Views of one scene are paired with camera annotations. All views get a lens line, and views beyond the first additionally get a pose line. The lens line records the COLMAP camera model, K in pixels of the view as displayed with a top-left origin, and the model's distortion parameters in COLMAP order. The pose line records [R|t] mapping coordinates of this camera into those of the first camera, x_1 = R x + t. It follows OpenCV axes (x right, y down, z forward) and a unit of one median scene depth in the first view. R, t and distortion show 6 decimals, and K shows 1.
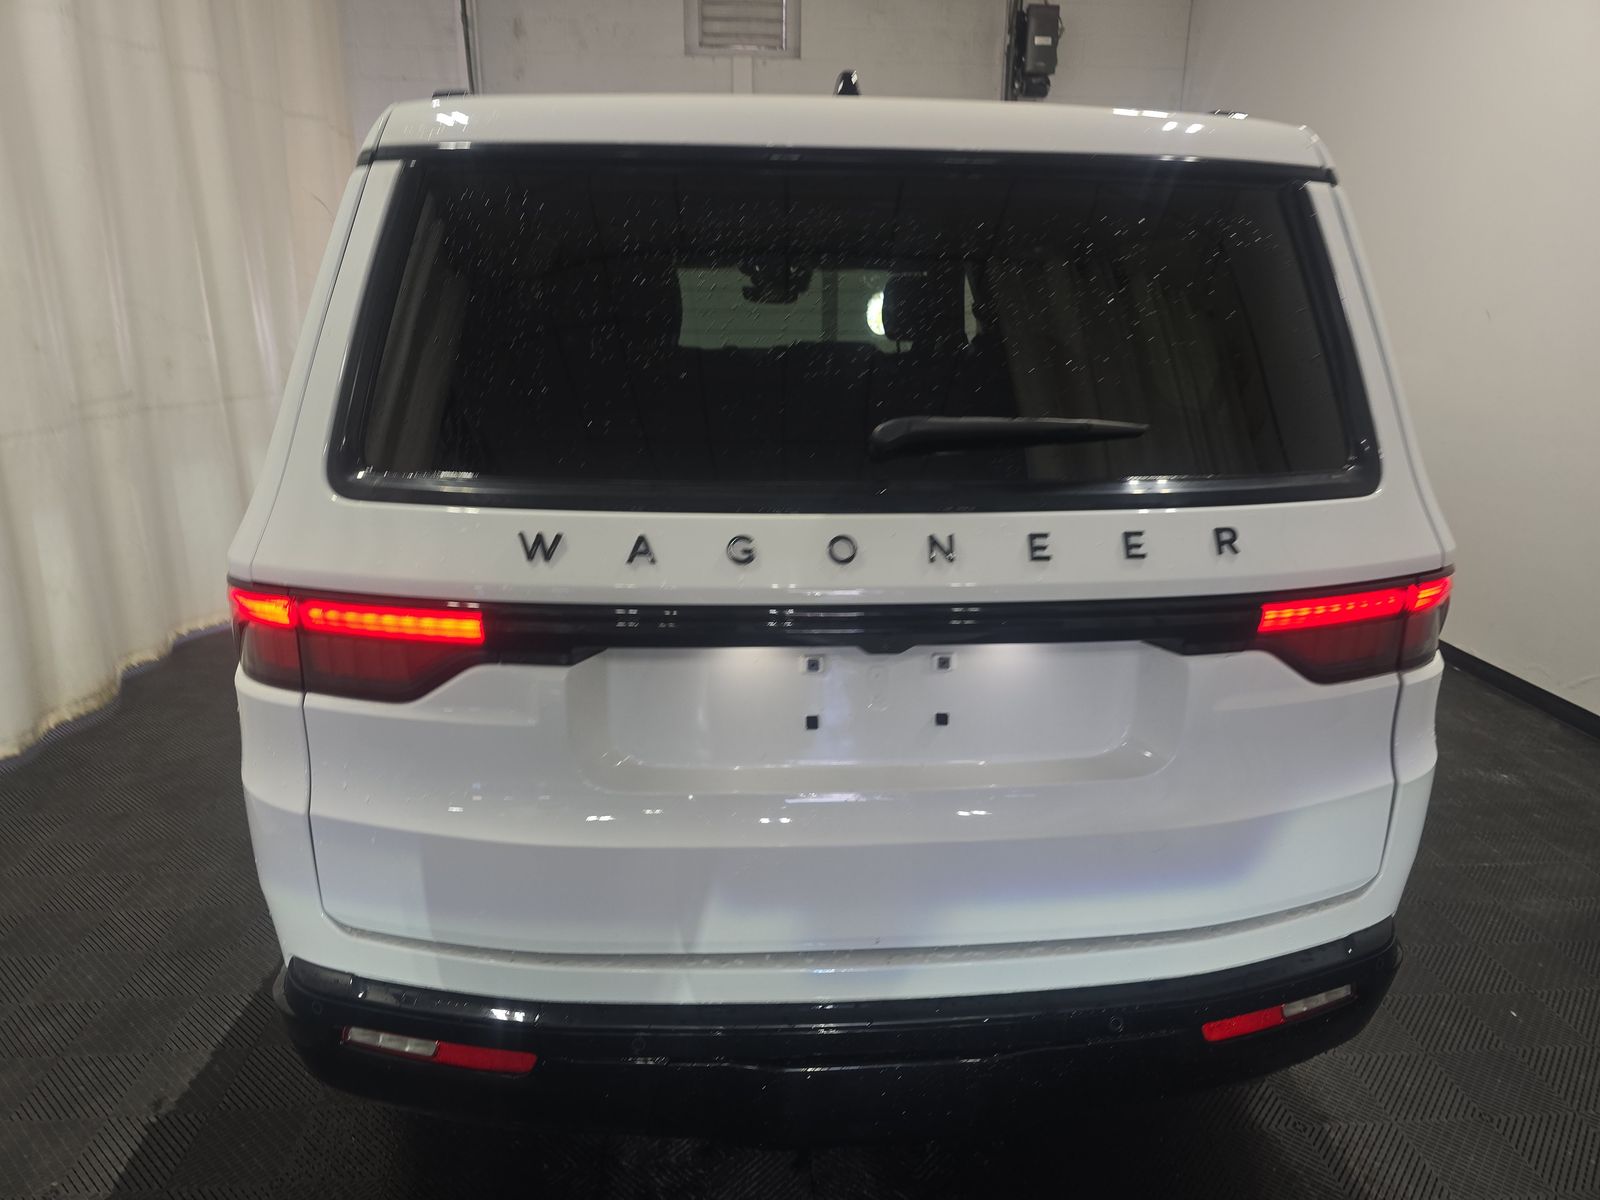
lens RADIAL K [[1080.7, 0, 800.0], [0, 1080.7, 600.0], [0, 0, 1]] dist [0.001030, 0.003473]
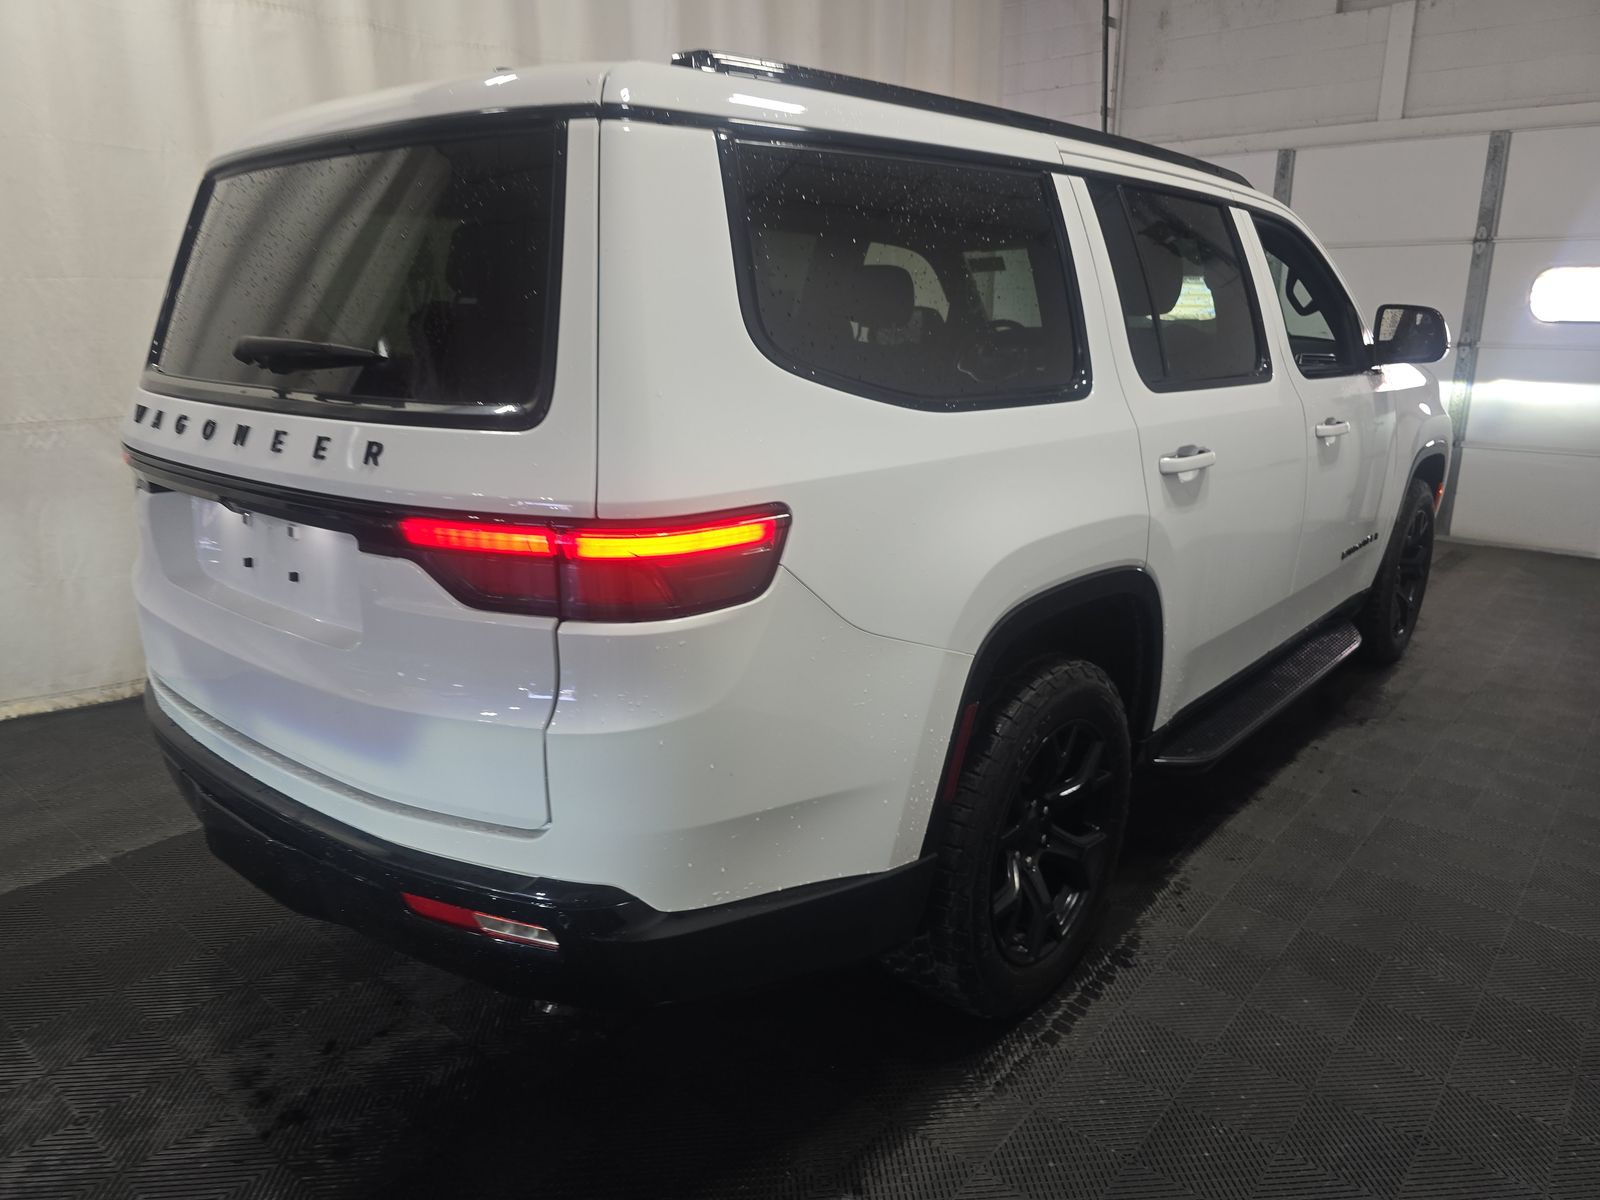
lens RADIAL K [[1080.7, 0, 800.0], [0, 1080.7, 600.0], [0, 0, 1]] dist [0.001030, 0.003473]
pose [[0.713151, 0.177855, -0.678073, 1.396319], [-0.181592, 0.981132, 0.066359, -0.056345], [0.677082, 0.075808, 0.731993, 0.456881]]
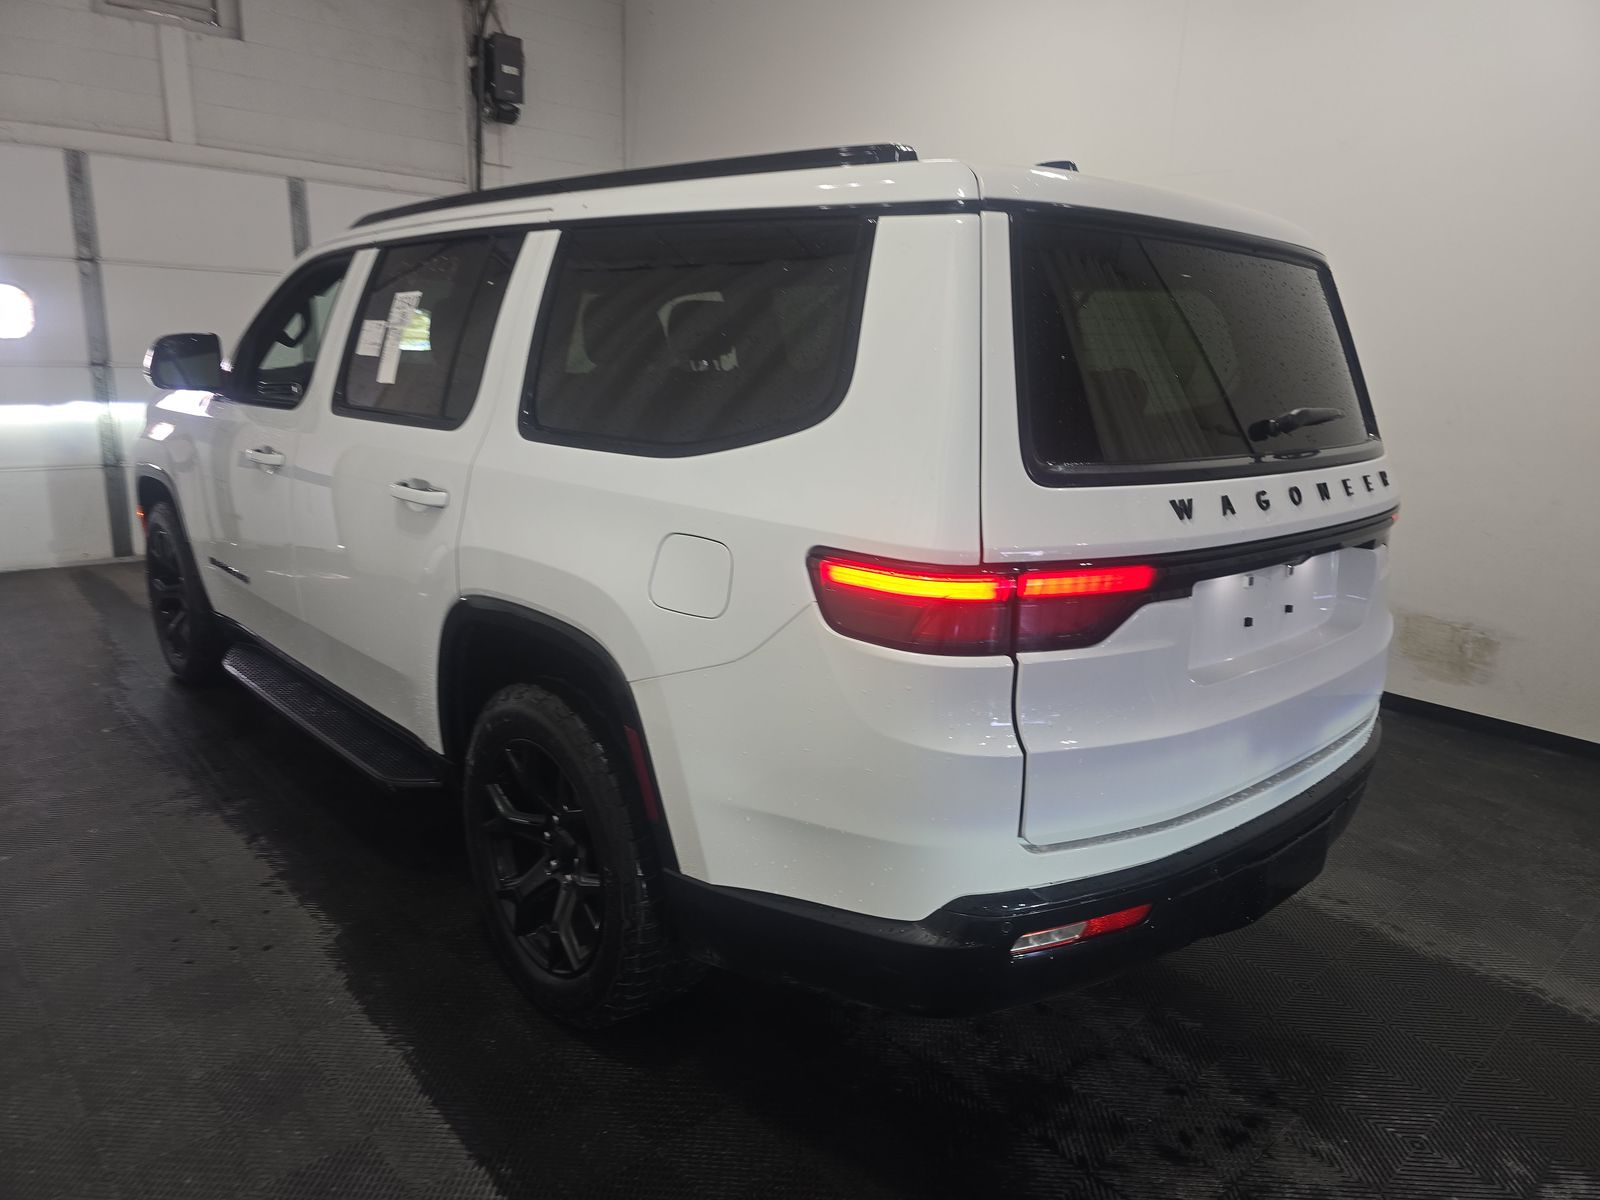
lens RADIAL K [[1137.8, 0, 800.0], [0, 1137.8, 600.0], [0, 0, 1]] dist [-0.007609, -0.007873]
pose [[0.766961, -0.117281, 0.630885, -1.348953], [0.137937, 0.990305, 0.016408, -0.022600], [-0.626693, 0.074438, 0.775703, 0.189852]]
